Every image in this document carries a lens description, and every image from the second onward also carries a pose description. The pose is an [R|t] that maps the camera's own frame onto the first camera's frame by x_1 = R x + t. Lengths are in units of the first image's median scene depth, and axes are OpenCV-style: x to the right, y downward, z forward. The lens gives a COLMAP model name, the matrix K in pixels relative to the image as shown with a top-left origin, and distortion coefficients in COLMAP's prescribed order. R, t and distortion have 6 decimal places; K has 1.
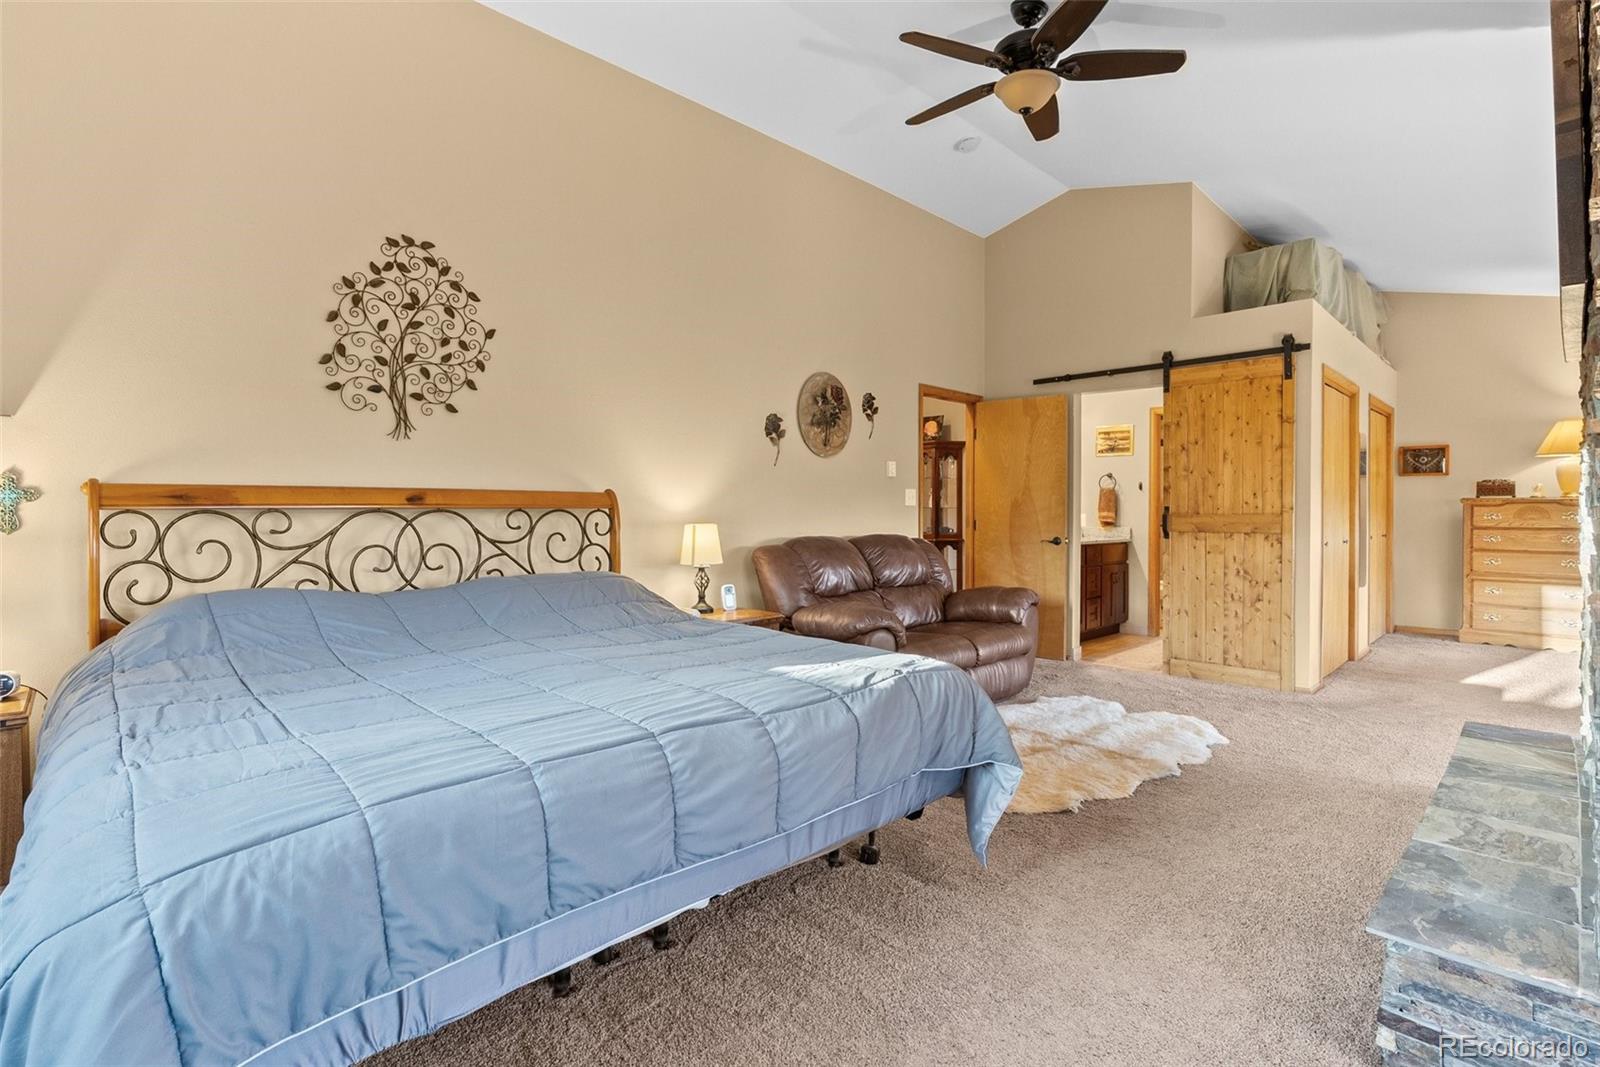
lens RADIAL K [[730.8, 0, 798.3], [0, 730.8, 524.9], [0, 0, 1]] dist [-0.006079, 0.000318]
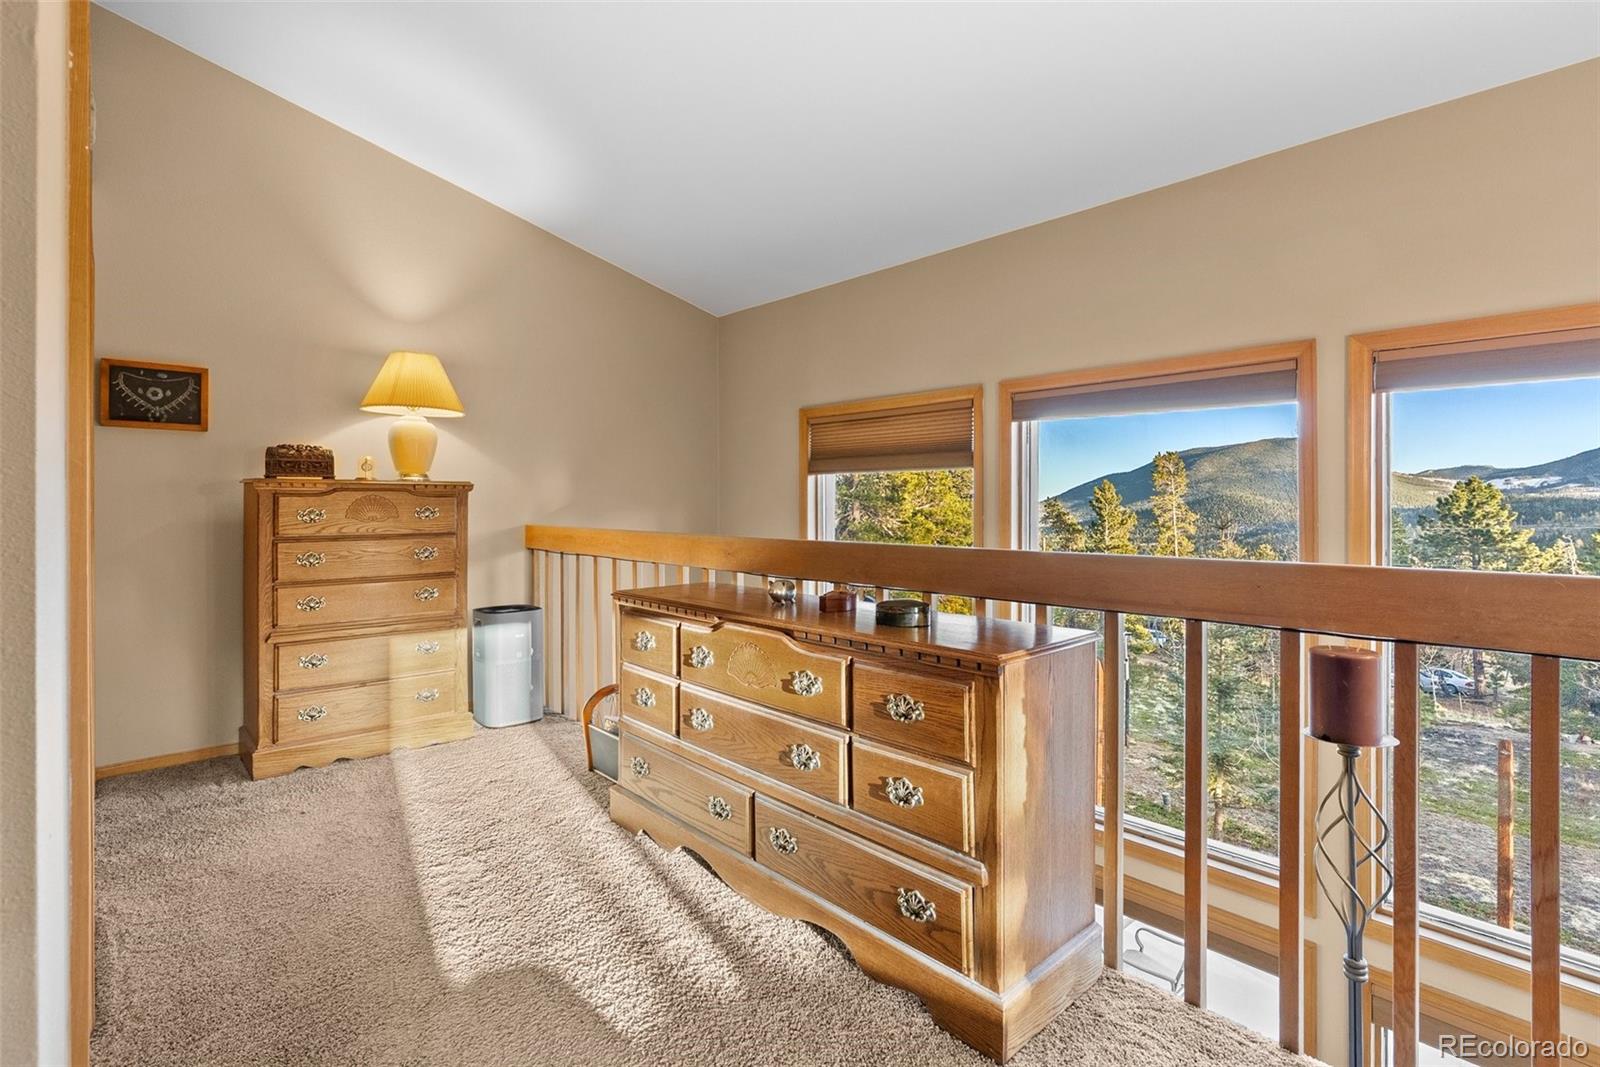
lens RADIAL K [[730.8, 0, 772.5], [0, 730.8, 502.1], [0, 0, 1]] dist [-0.006079, 0.000318]
pose [[0.030689, -0.001537, 0.999528, 0.451826], [0.022756, 0.999741, 0.000839, -0.013945], [-0.999270, 0.022720, 0.030716, 0.655830]]
